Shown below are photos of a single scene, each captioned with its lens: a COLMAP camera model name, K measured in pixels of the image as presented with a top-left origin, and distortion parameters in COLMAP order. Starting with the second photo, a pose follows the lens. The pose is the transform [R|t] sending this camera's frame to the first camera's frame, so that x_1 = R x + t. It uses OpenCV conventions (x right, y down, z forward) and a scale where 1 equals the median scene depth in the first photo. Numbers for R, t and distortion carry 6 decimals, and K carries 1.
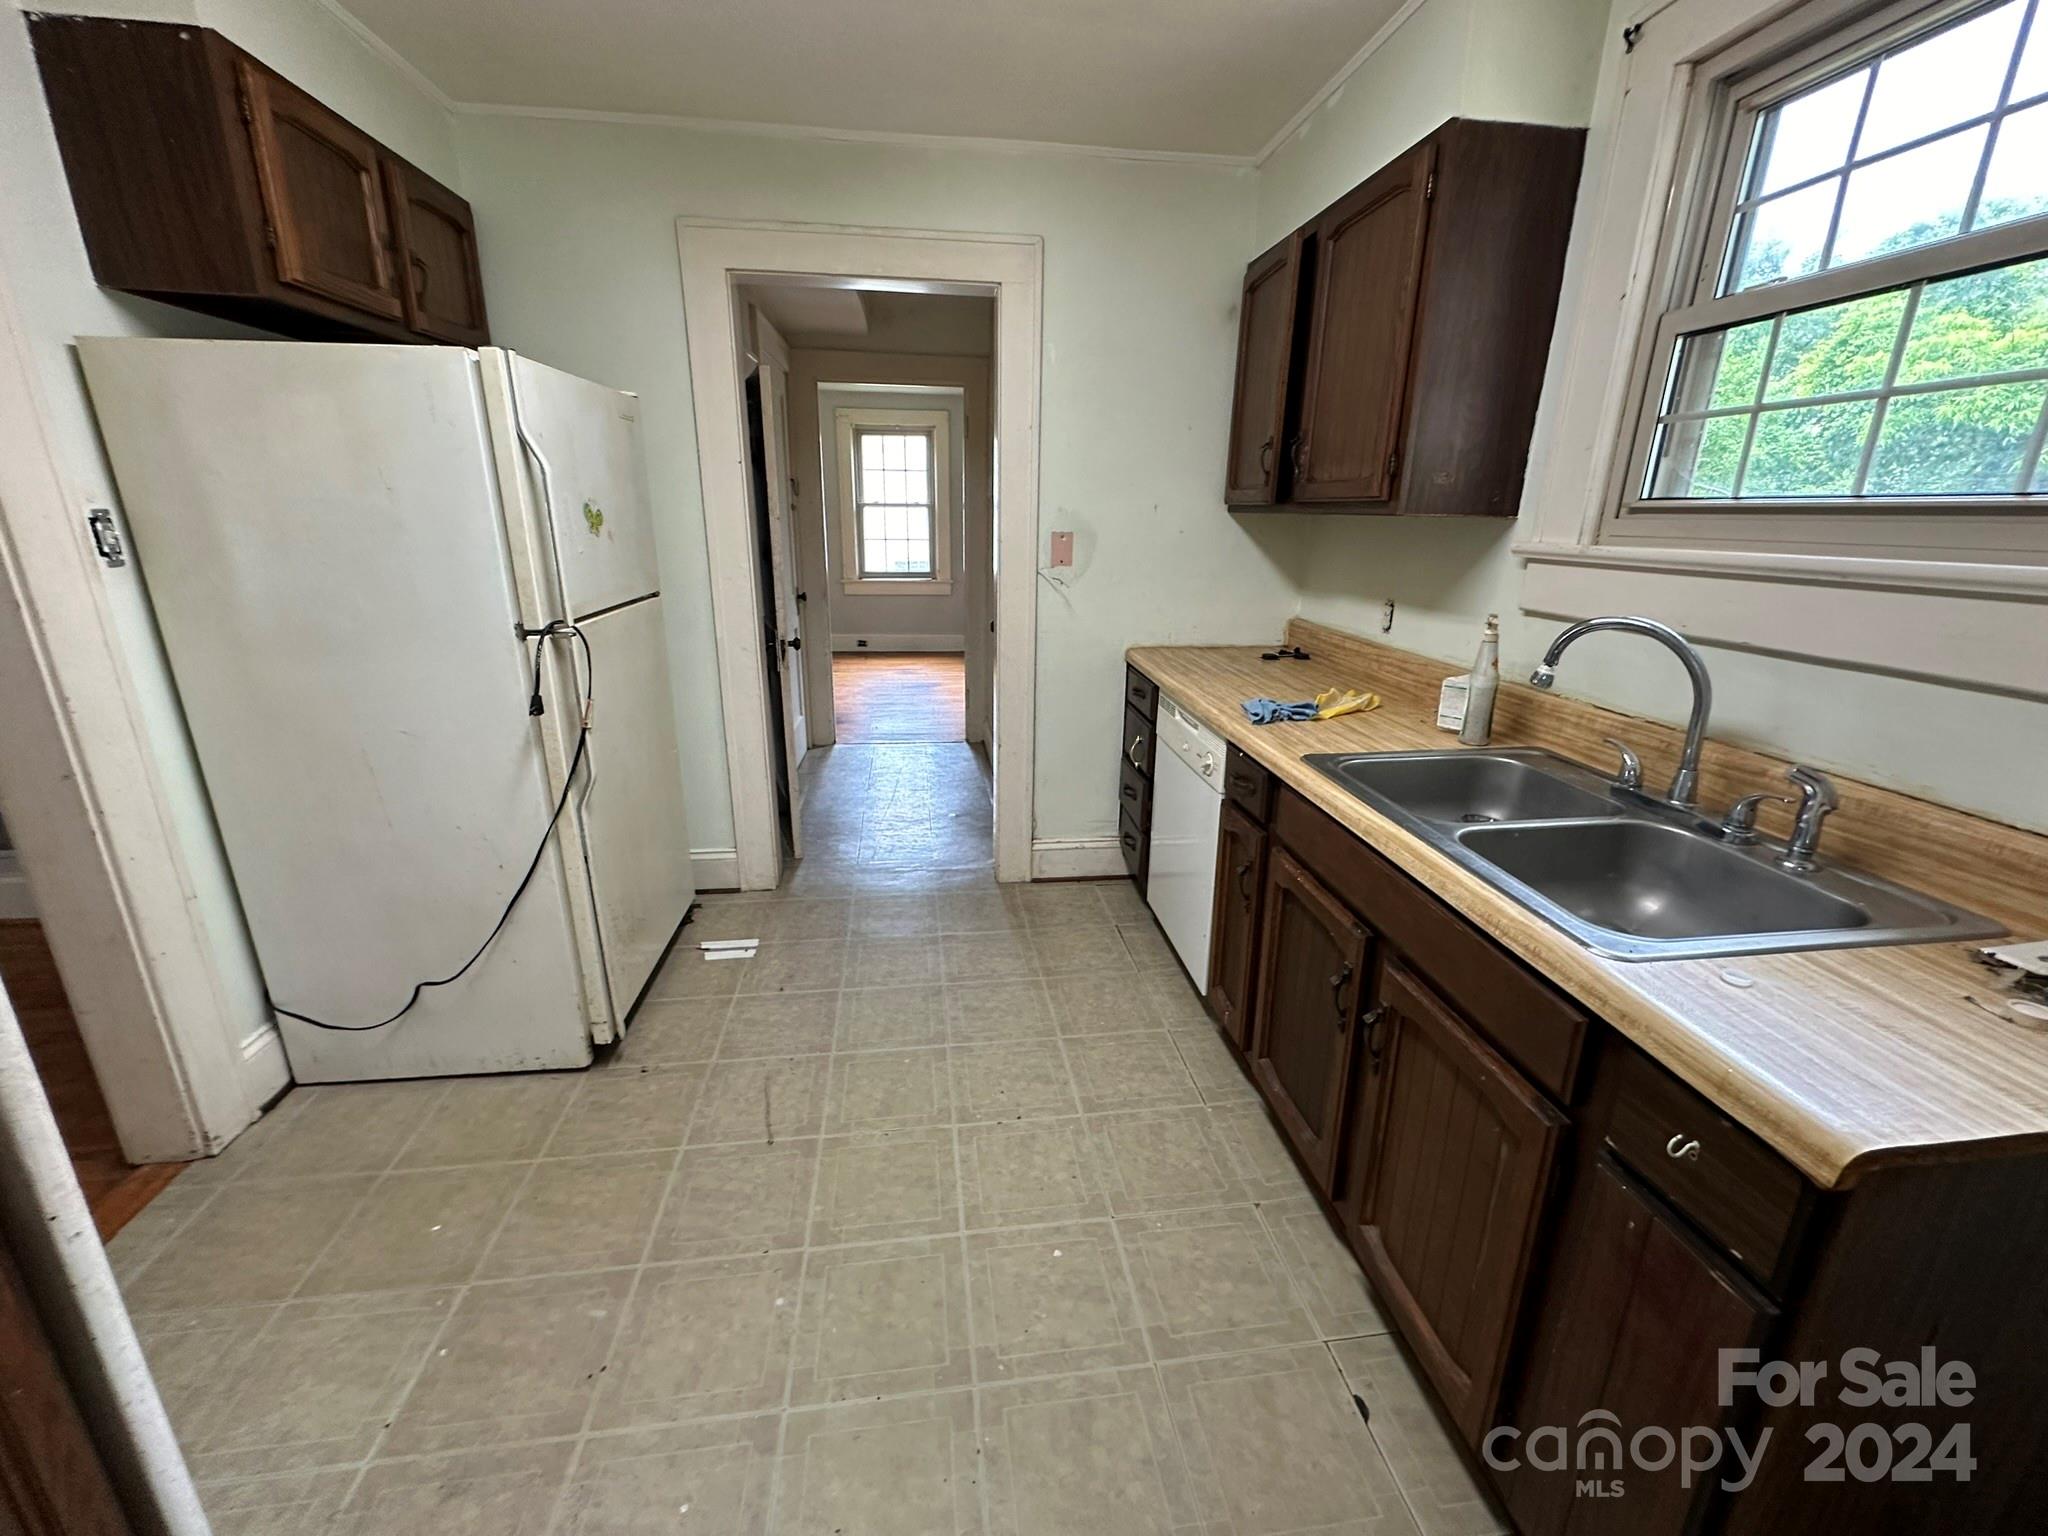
lens RADIAL K [[830.5, 0, 1026.2], [0, 830.5, 767.7], [0, 0, 1]] dist [0.001585, -0.001738]
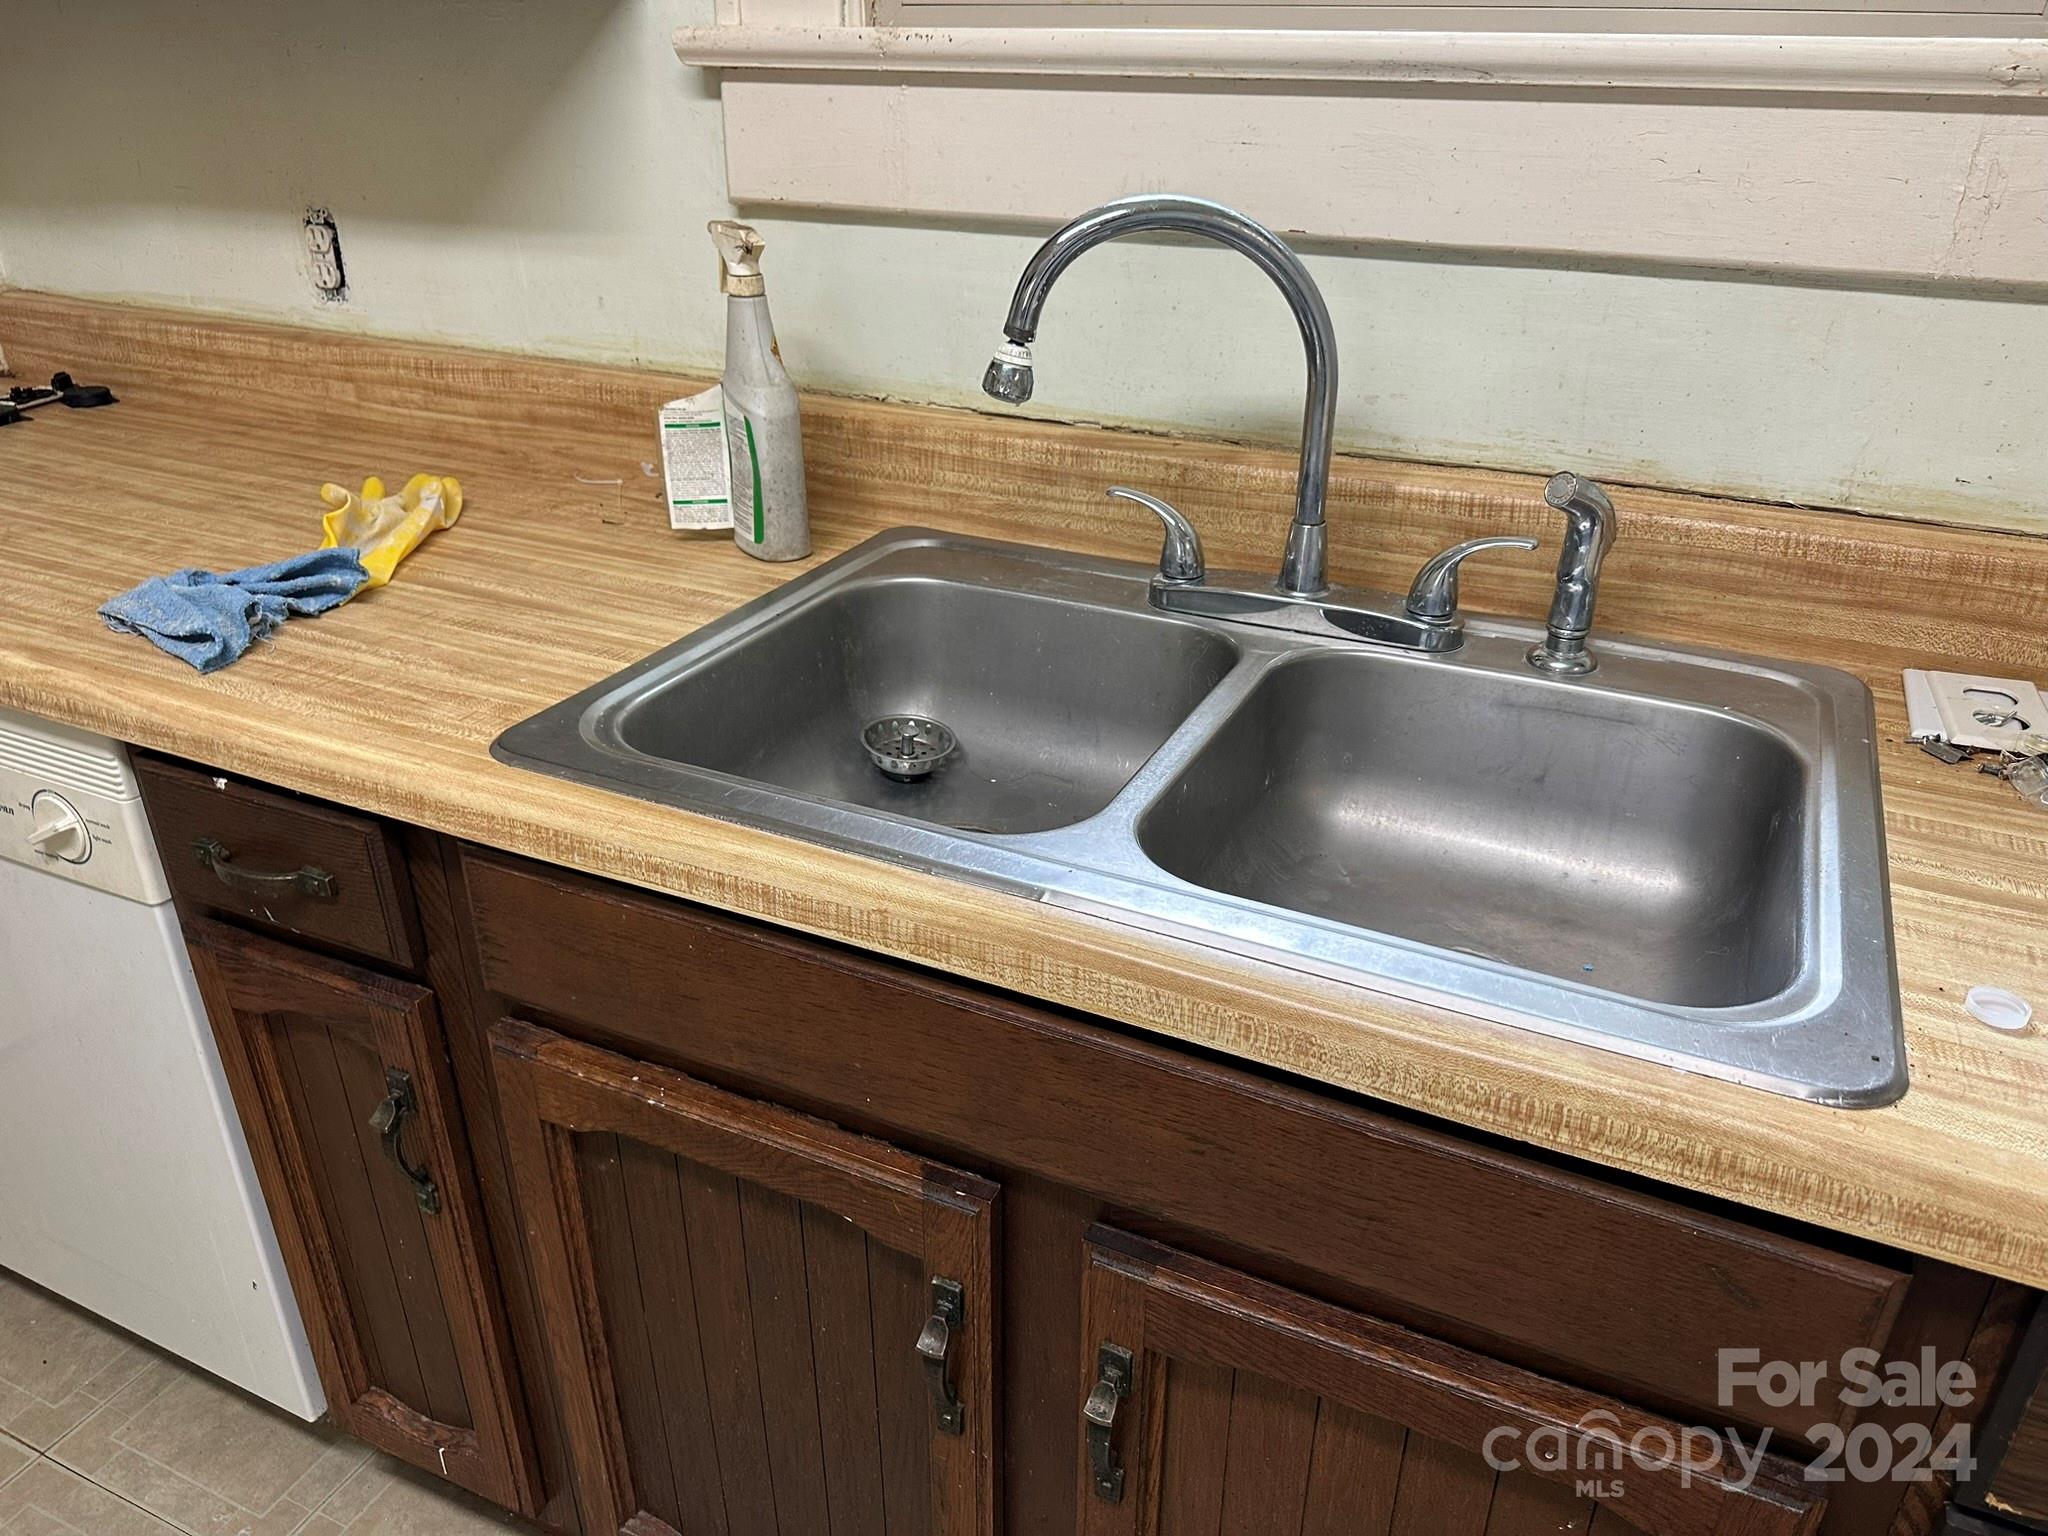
lens RADIAL K [[1448.0, 0, 1036.5], [0, 1448.0, 782.0], [0, 0, 1]] dist [0.056697, -0.073181]
pose [[0.530235, -0.386630, 0.754564, 0.015480], [0.243041, 0.921936, 0.301604, -0.111129], [-0.812269, 0.023469, 0.582810, 0.473766]]
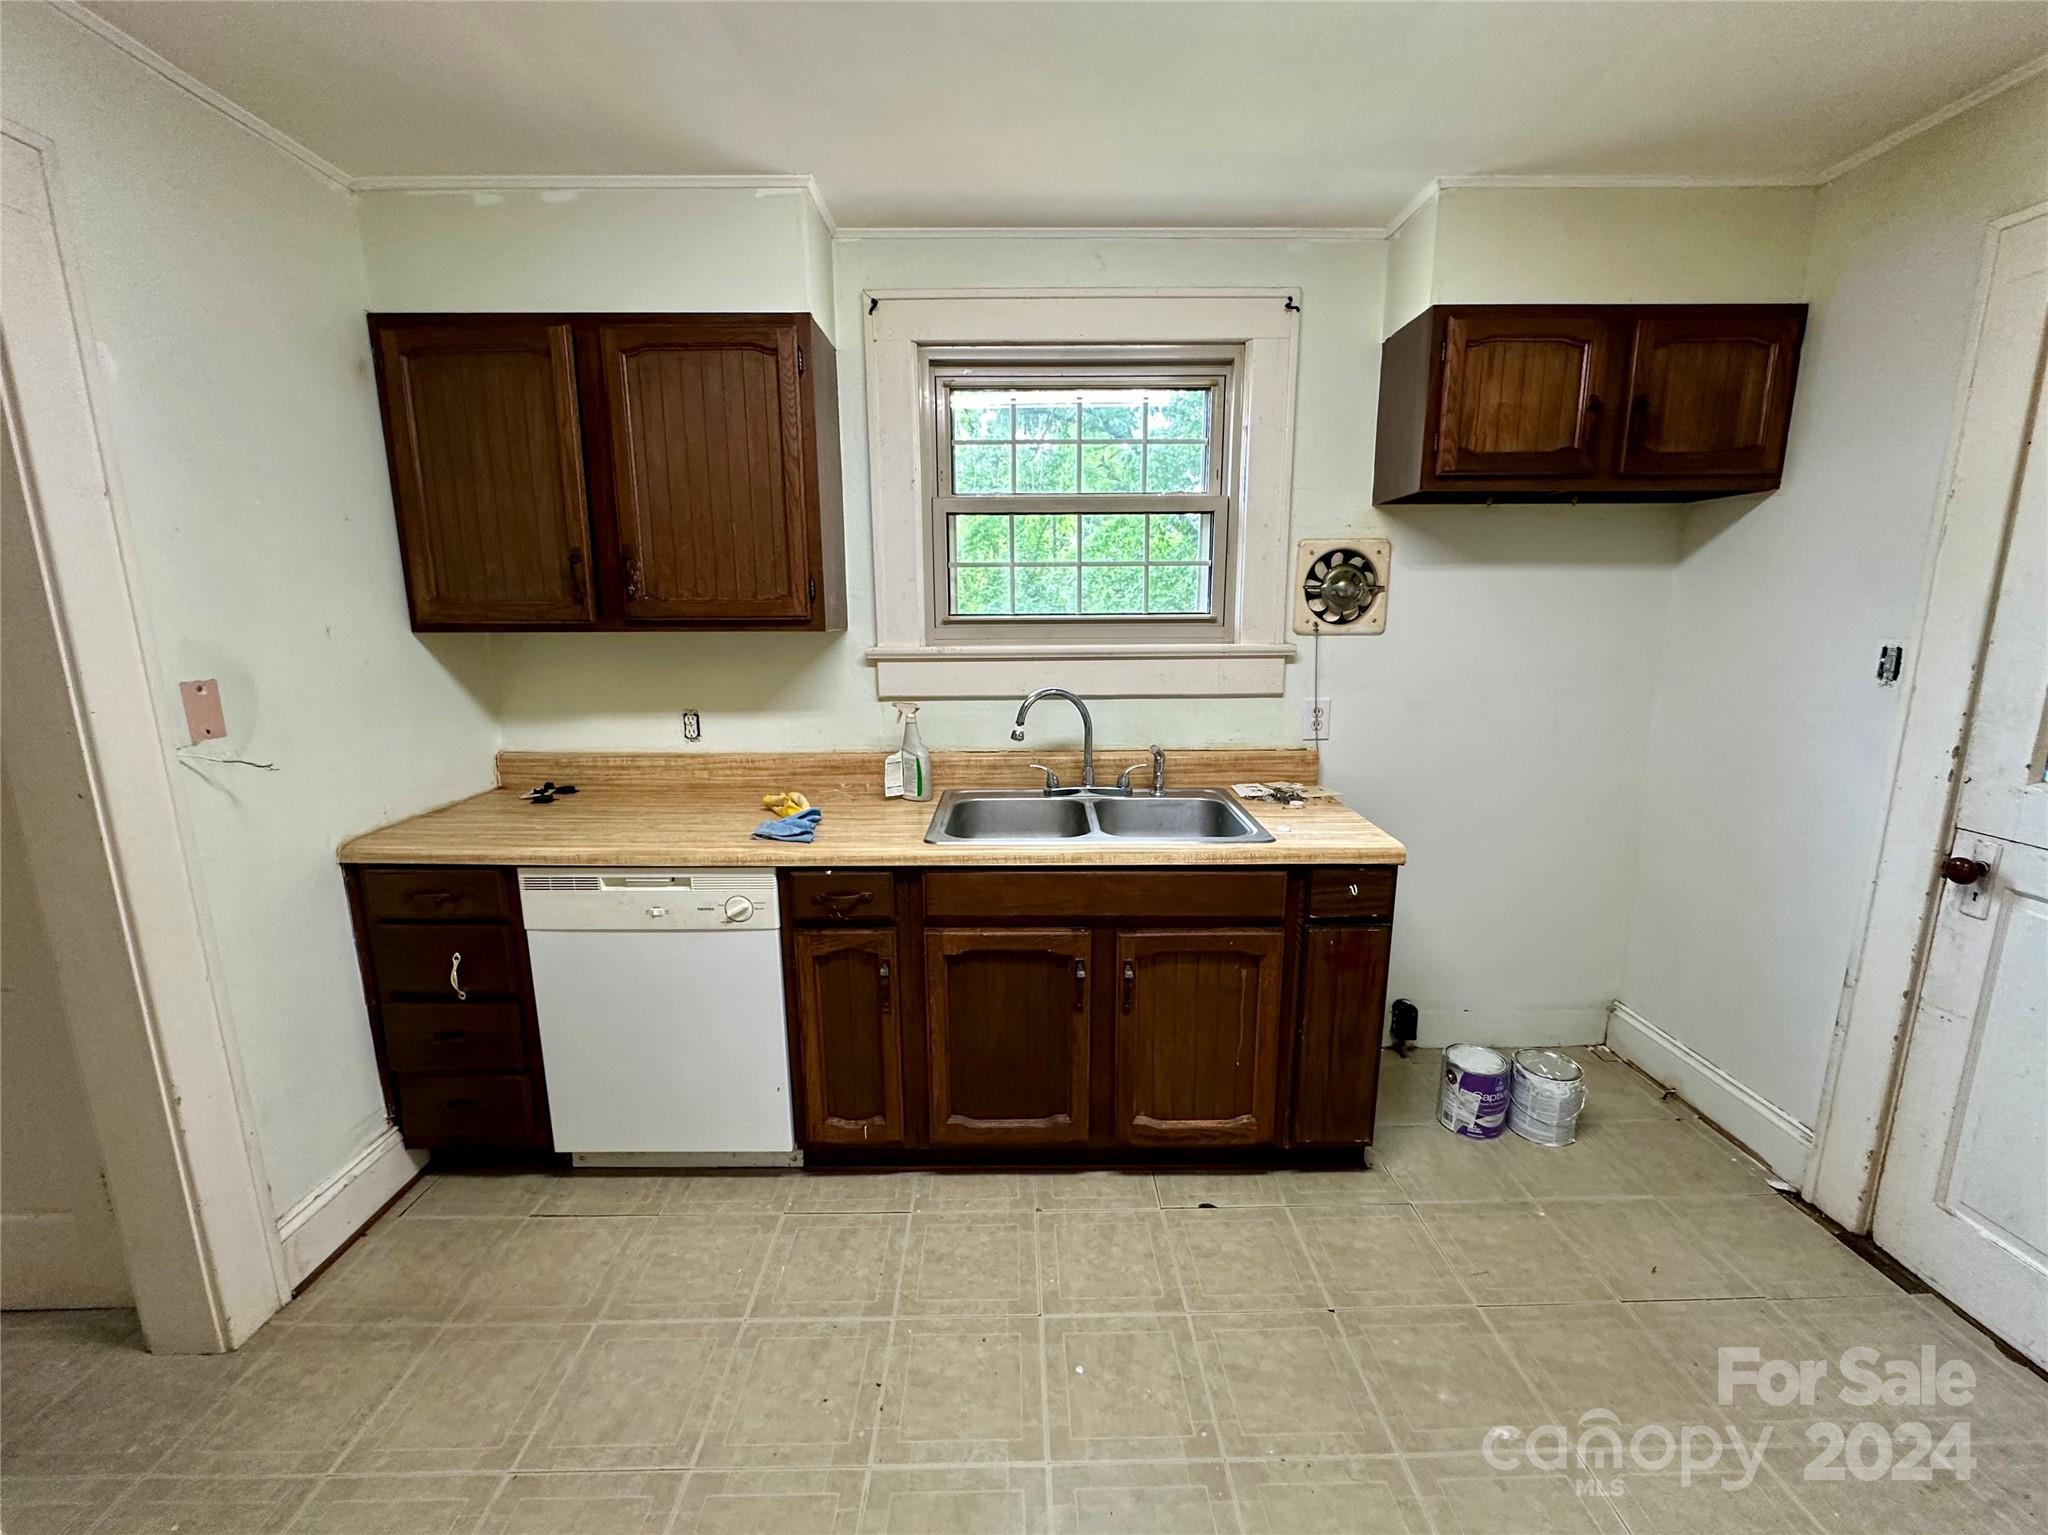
lens RADIAL K [[830.5, 0, 1022.7], [0, 830.5, 768.9], [0, 0, 1]] dist [0.001585, -0.001738]
pose [[0.120883, -0.206170, 0.971021, -0.686199], [0.298266, 0.940537, 0.162567, -0.237211], [-0.946797, 0.269971, 0.175188, 0.607684]]
